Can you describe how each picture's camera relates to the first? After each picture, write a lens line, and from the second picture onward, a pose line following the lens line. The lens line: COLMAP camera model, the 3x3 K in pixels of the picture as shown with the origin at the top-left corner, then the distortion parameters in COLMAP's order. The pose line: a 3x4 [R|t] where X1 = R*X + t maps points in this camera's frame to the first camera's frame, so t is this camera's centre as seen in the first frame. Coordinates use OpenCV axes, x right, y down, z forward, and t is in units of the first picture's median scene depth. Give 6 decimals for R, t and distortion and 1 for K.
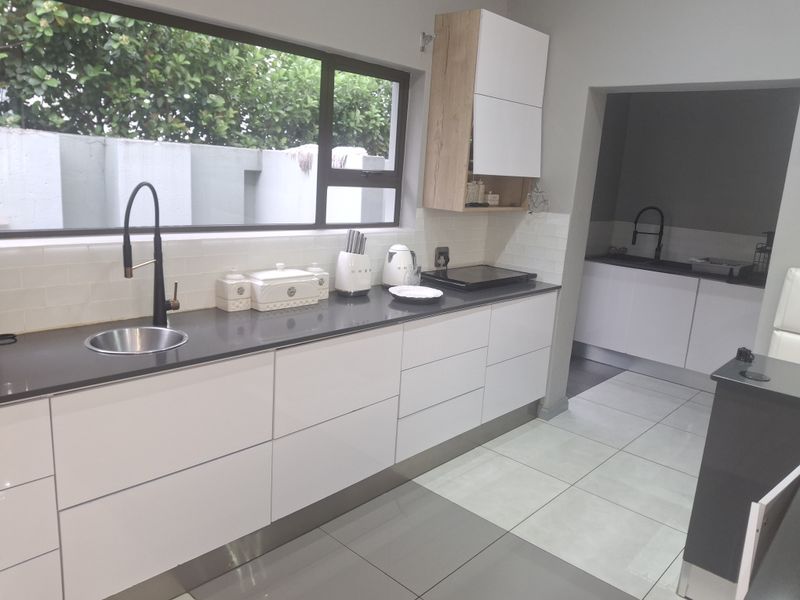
lens RADIAL K [[583.1, 0, 405.2], [0, 583.1, 301.6], [0, 0, 1]] dist [0.145324, -0.246356]
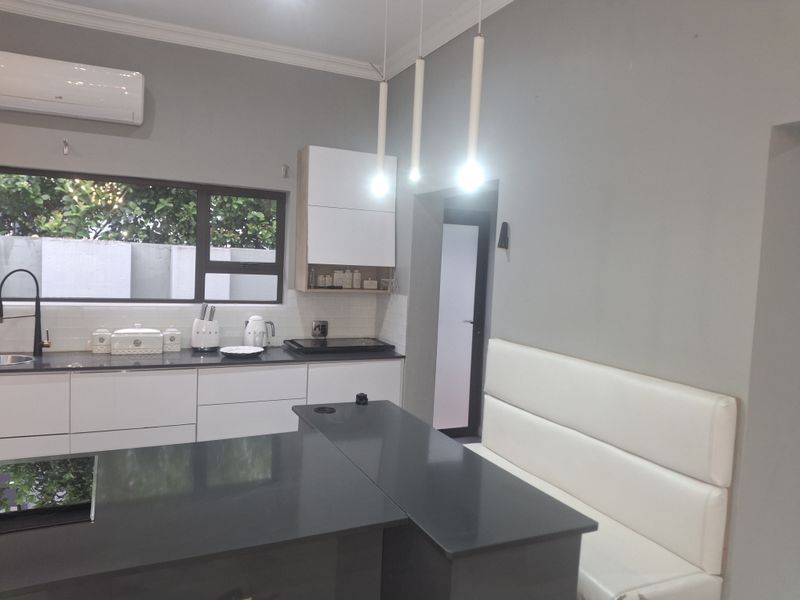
lens RADIAL K [[583.1, 0, 405.2], [0, 583.1, 301.6], [0, 0, 1]] dist [0.145324, -0.246356]
pose [[0.923122, 0.006876, -0.384446, 0.829302], [-0.068265, 0.986887, -0.146265, 0.043604], [0.378399, 0.161264, 0.911487, -0.098715]]
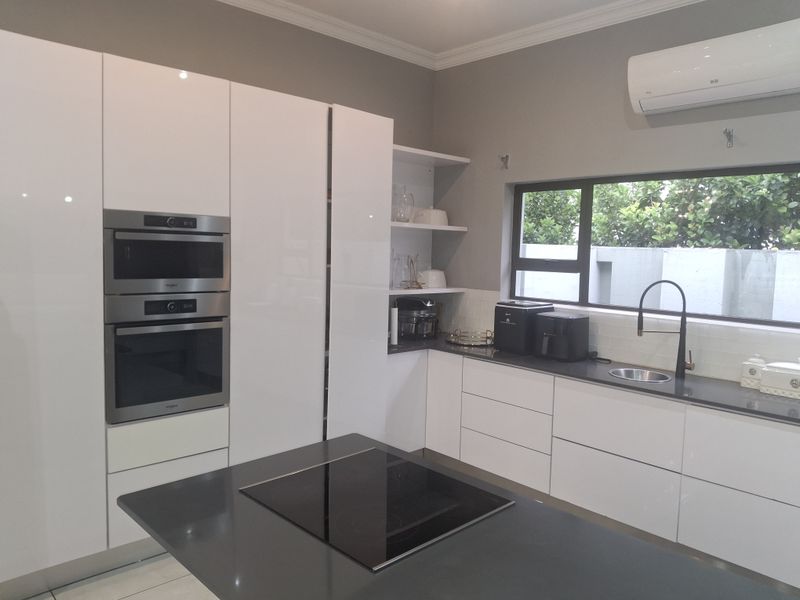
lens RADIAL K [[598.7, 0, 400.8], [0, 598.7, 294.6], [0, 0, 1]] dist [0.108281, -0.168424]
pose [[-0.059678, 0.012846, -0.998135, 0.807610], [-0.241675, 0.969983, 0.026934, -0.025150], [0.968520, 0.242832, -0.054782, 0.262344]]
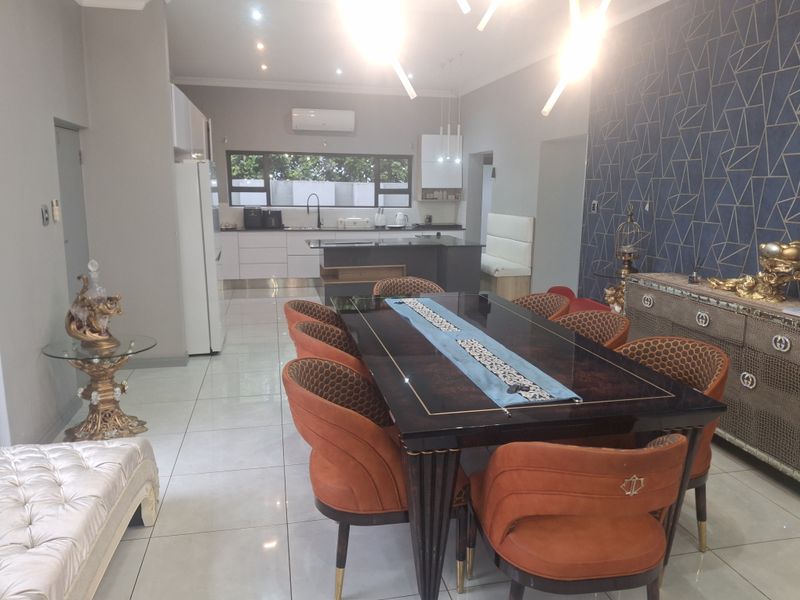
lens RADIAL K [[583.1, 0, 405.2], [0, 583.1, 301.6], [0, 0, 1]] dist [0.145324, -0.246356]
pose [[0.818680, 0.055274, -0.571584, 1.794527], [-0.078474, 0.996788, -0.016005, 0.414952], [0.568863, 0.057957, 0.820387, -1.466176]]
